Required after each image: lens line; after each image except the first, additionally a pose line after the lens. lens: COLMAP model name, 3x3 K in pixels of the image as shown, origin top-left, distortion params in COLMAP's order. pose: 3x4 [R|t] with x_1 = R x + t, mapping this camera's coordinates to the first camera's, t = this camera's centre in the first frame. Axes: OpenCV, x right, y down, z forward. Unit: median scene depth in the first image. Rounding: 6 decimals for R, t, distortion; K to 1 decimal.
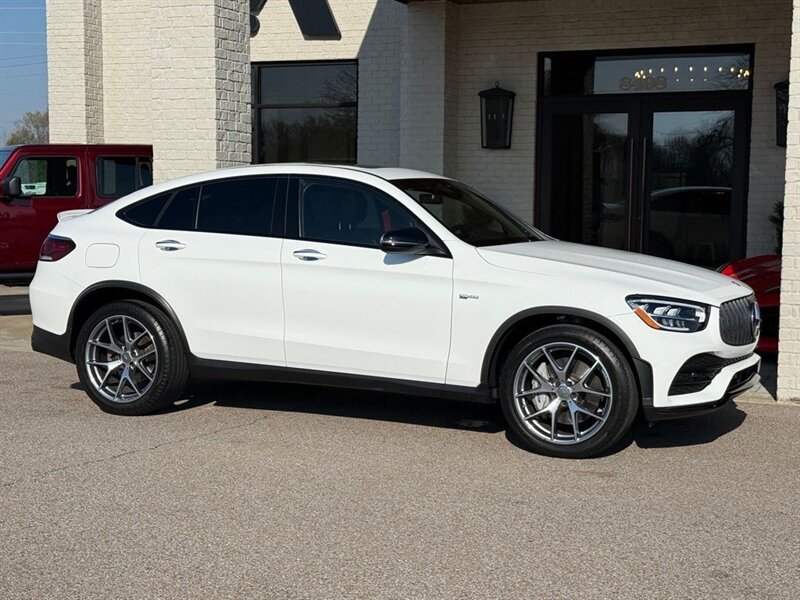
lens RADIAL K [[1288.5, 0, 401.8], [0, 1288.5, 305.8], [0, 0, 1]] dist [0.134010, 0.000000]
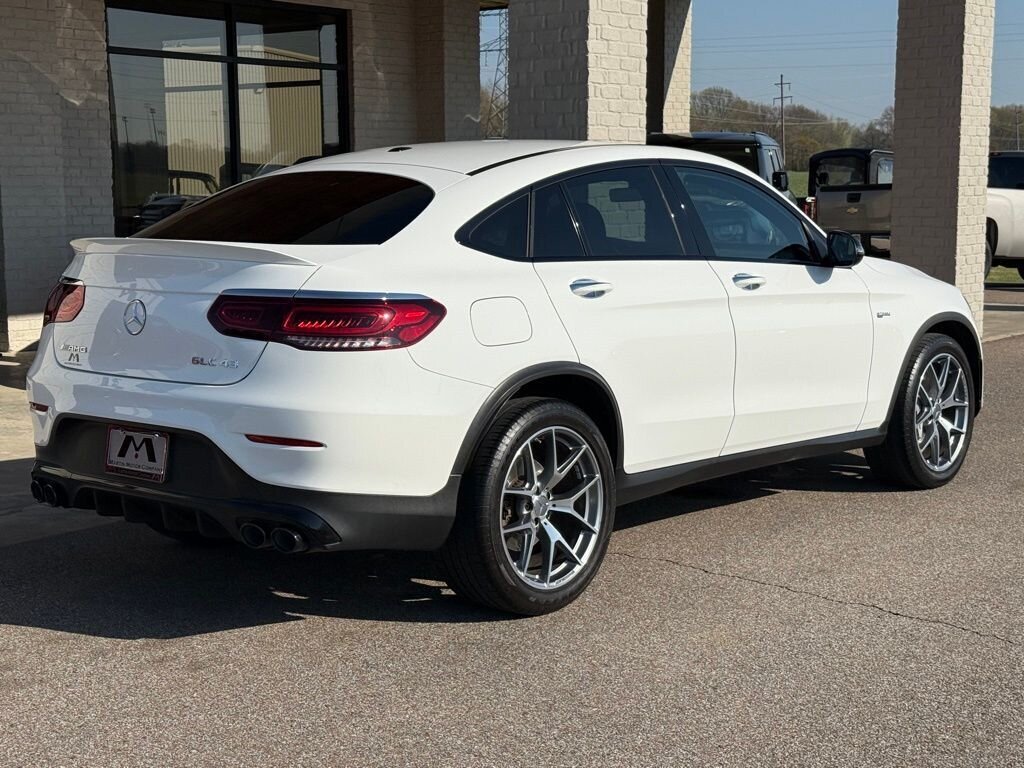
lens RADIAL K [[1649.2, 0, 520.2], [0, 1649.2, 383.6], [0, 0, 1]] dist [0.134010, 0.000000]
pose [[0.266145, -0.132770, 0.954745, -0.788354], [0.093762, 0.989338, 0.111443, -0.079543], [-0.959362, 0.059859, 0.275756, 0.748985]]
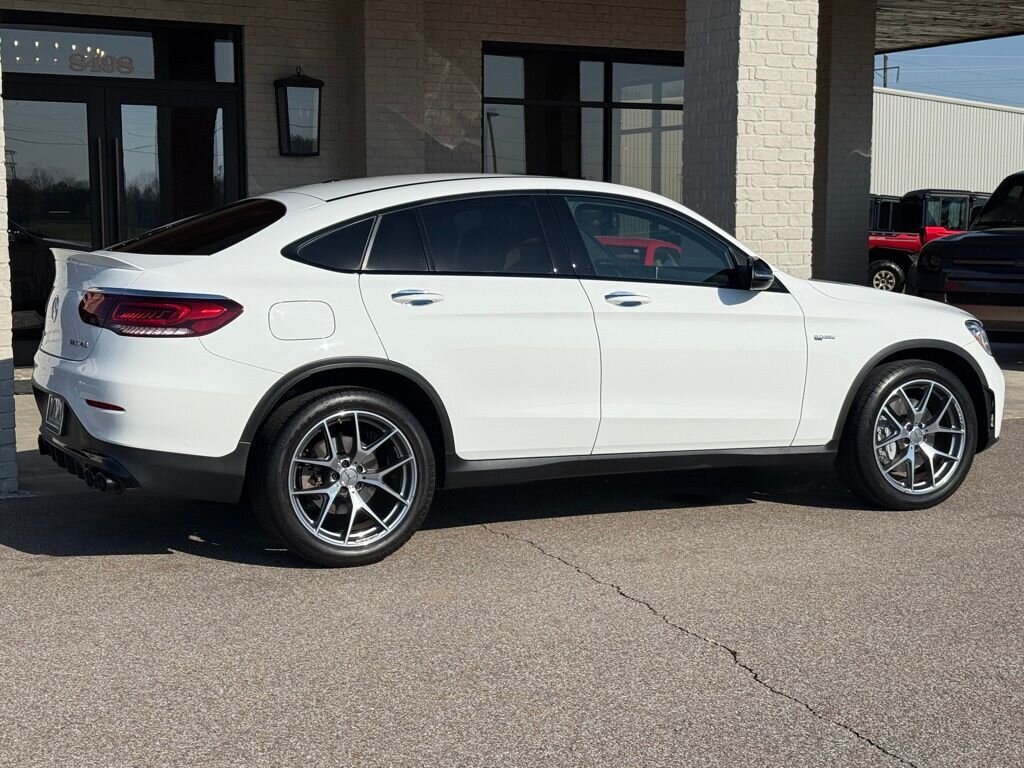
lens RADIAL K [[1649.2, 0, 515.4], [0, 1649.2, 381.4], [0, 0, 1]] dist [0.134010, 0.000000]
pose [[0.628091, -0.088213, 0.773124, -0.723157], [0.075947, 0.995759, 0.051917, -0.039535], [-0.774425, 0.026108, 0.632127, 0.383186]]
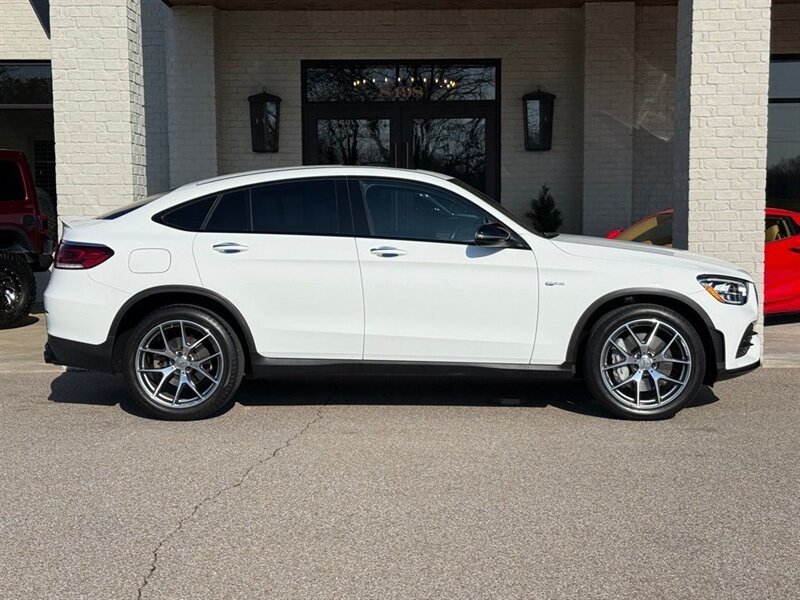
lens RADIAL K [[1288.5, 0, 401.9], [0, 1288.5, 297.0], [0, 0, 1]] dist [0.134010, 0.000000]
pose [[0.925203, -0.046188, 0.376650, -0.391452], [0.050033, 0.998747, -0.000426, -0.001239], [-0.376159, 0.019239, 0.926356, 0.015898]]
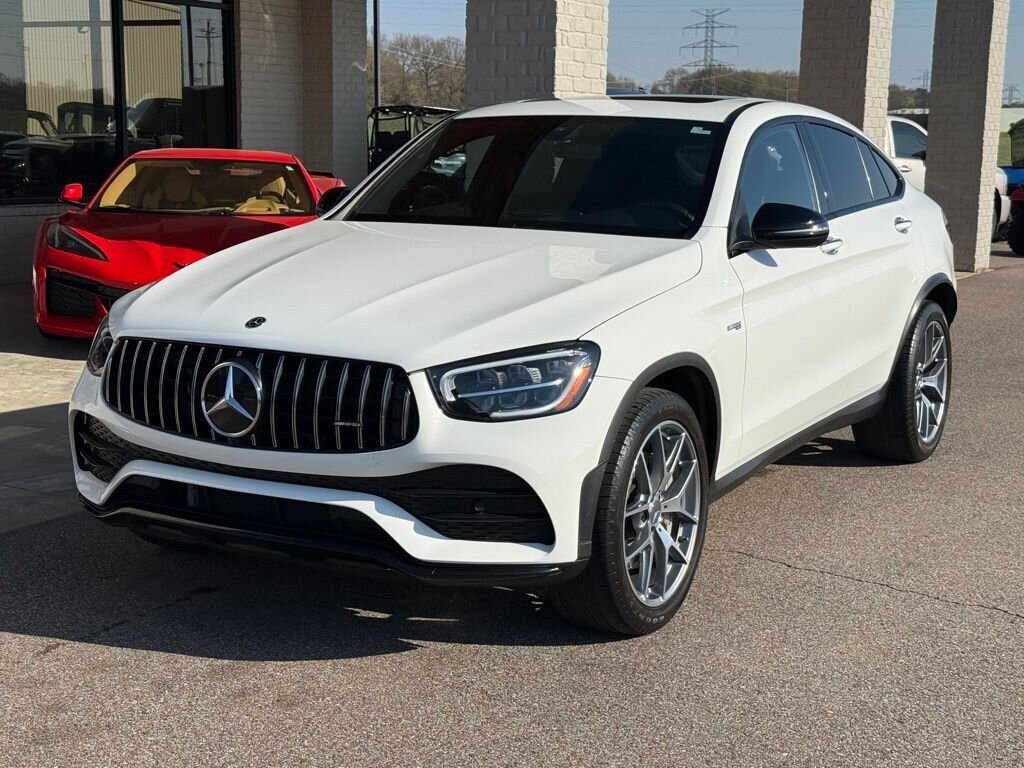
lens RADIAL K [[1557.9, 0, 523.5], [0, 1557.9, 389.7], [0, 0, 1]] dist [0.129636, 0.000000]
pose [[0.143373, -0.171745, 0.974653, -0.707488], [0.070316, 0.984106, 0.163067, -0.089540], [-0.987168, 0.045154, 0.153171, 0.875256]]
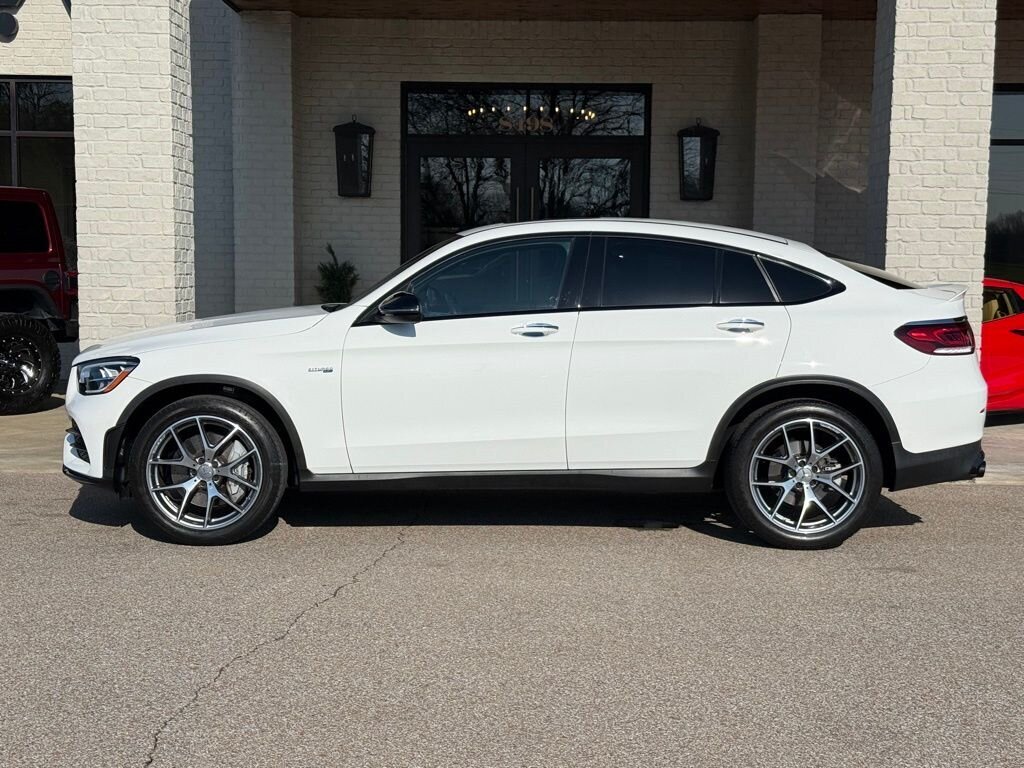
lens RADIAL K [[1557.9, 0, 517.9], [0, 1557.9, 390.5], [0, 0, 1]] dist [0.129636, 0.000000]
pose [[0.929577, -0.033693, 0.367084, -0.355832], [0.032403, 0.999428, 0.009677, -0.008665], [-0.367200, 0.002899, 0.930137, 0.068900]]
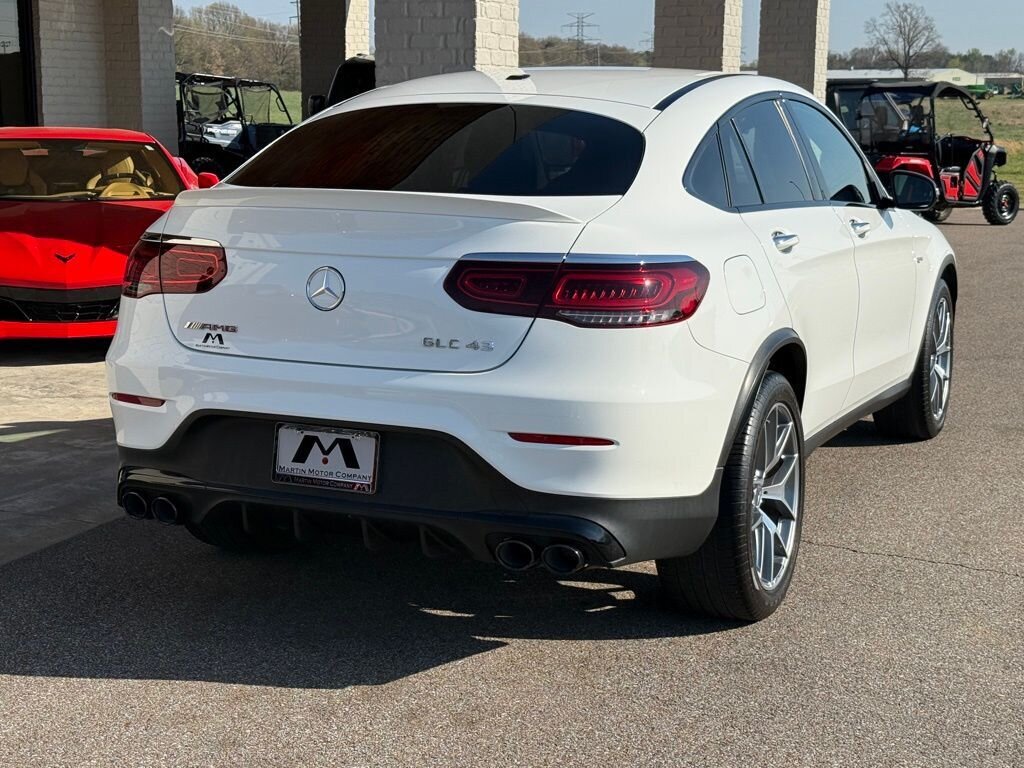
lens RADIAL K [[1649.2, 0, 508.1], [0, 1649.2, 390.9], [0, 0, 1]] dist [0.134010, 0.000000]
pose [[-0.016393, -0.186168, 0.982381, -0.723875], [0.079777, 0.979137, 0.186885, -0.105334], [-0.996678, 0.081435, -0.001199, 0.996912]]
